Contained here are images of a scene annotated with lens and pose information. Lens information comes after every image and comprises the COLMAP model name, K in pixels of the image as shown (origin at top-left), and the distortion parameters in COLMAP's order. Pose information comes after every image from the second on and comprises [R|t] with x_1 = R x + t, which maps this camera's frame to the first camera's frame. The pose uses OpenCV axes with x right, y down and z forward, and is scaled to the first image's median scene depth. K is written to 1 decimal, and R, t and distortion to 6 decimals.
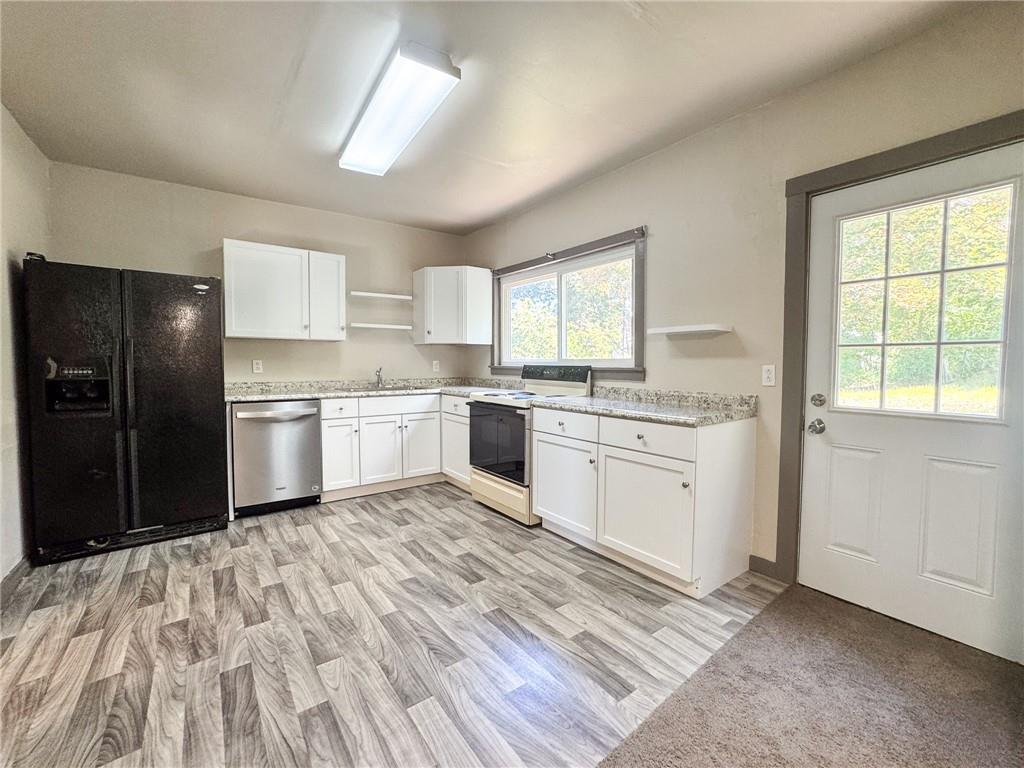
lens RADIAL K [[424.2, 0, 512.0], [0, 424.2, 384.0], [0, 0, 1]] dist [-0.039925, 0.014024]
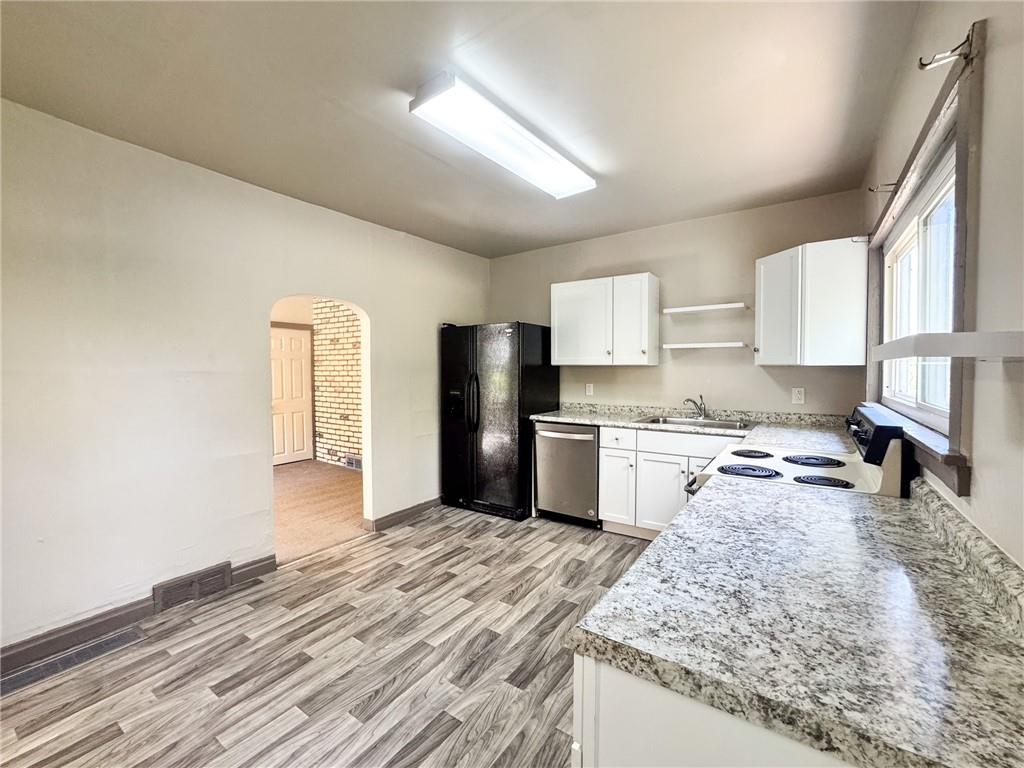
lens RADIAL K [[424.2, 0, 512.0], [0, 424.2, 384.0], [0, 0, 1]] dist [-0.039925, 0.014024]
pose [[0.337722, 0.029722, -0.940776, 0.515954], [-0.046282, 0.998817, 0.014941, -0.086084], [0.940107, 0.038495, 0.338698, 0.572339]]
